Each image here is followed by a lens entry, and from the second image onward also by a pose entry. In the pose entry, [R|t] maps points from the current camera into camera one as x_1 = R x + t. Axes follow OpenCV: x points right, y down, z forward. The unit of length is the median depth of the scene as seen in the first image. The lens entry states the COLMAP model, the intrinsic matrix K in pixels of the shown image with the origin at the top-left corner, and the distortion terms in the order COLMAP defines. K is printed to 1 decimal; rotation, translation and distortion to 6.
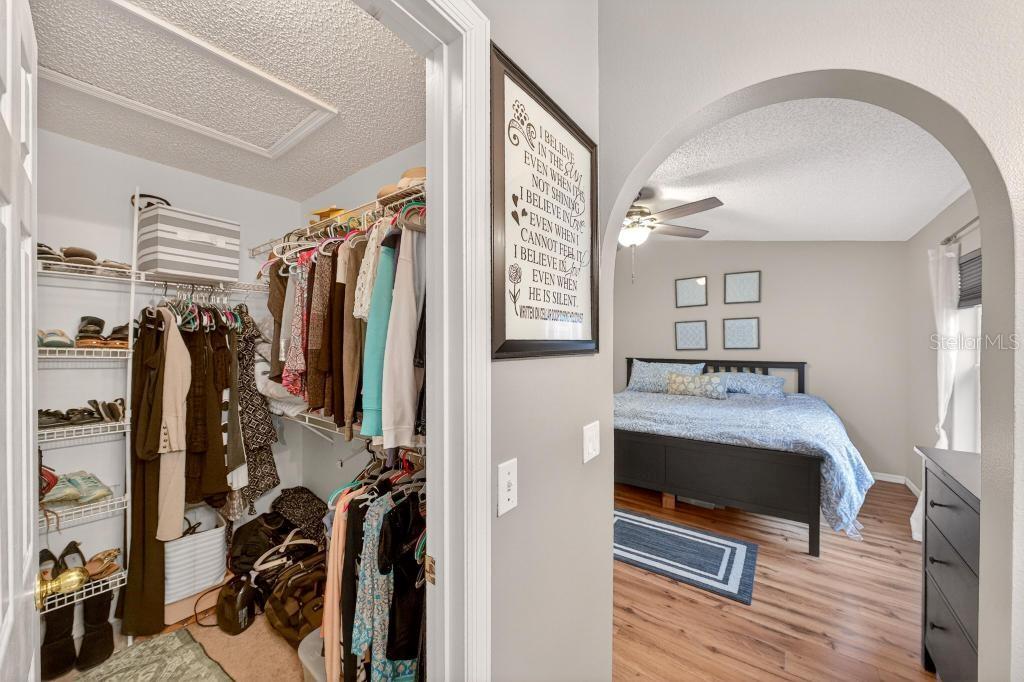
lens RADIAL K [[370.0, 0, 516.5], [0, 370.0, 341.9], [0, 0, 1]] dist [-0.007977, 0.000828]
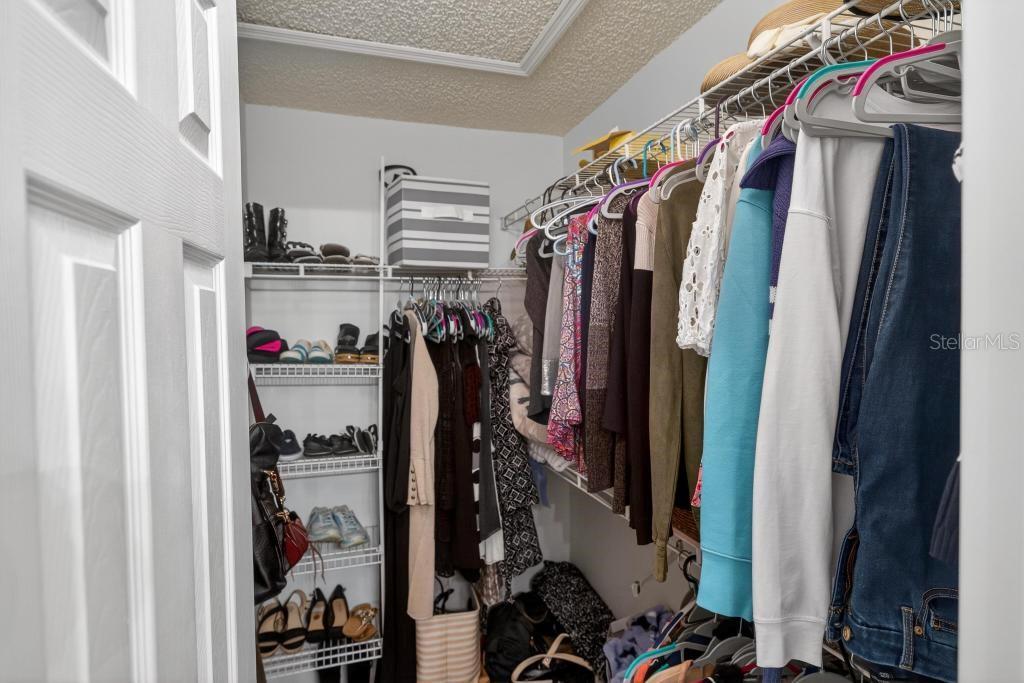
lens RADIAL K [[562.0, 0, 512.0], [0, 562.0, 343.7], [0, 0, 1]] dist [-0.011437, 0.000730]
pose [[0.817398, 0.005545, -0.576047, -0.121836], [0.013854, 0.999475, 0.029280, -0.058653], [0.575907, -0.031915, 0.816892, 0.175412]]
